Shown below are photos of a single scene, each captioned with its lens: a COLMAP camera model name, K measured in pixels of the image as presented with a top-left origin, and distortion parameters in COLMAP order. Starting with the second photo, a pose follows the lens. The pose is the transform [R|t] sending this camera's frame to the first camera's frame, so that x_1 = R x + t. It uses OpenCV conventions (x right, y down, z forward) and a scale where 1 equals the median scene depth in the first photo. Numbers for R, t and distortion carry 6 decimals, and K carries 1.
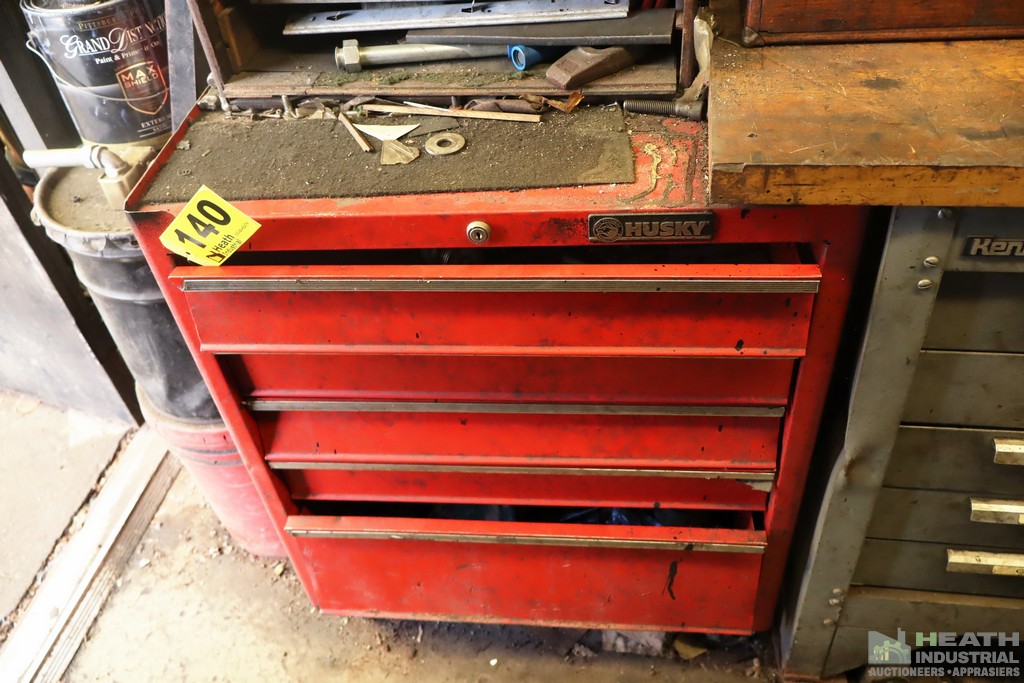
lens RADIAL K [[860.0, 0, 515.1], [0, 860.0, 340.0], [0, 0, 1]] dist [0.003988, -0.004510]
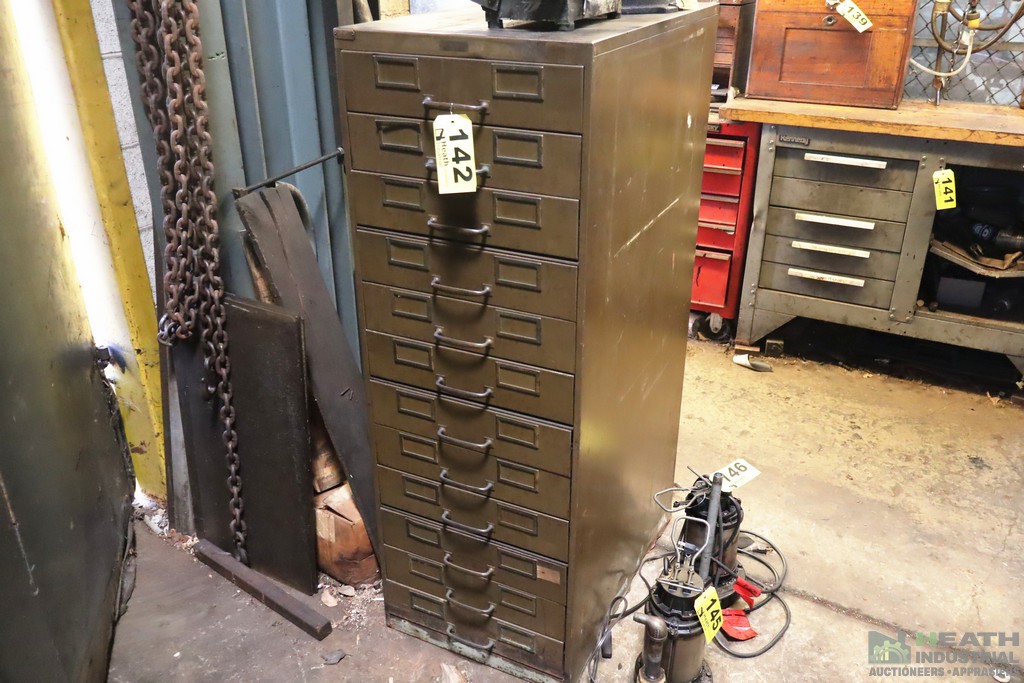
lens RADIAL K [[860.0, 0, 512.4], [0, 860.0, 342.1], [0, 0, 1]] dist [0.003988, -0.004510]
pose [[0.938740, 0.225708, -0.260428, 0.491980], [-0.290361, 0.925042, -0.244922, 1.696223], [0.185627, 0.305536, 0.933911, -2.152939]]
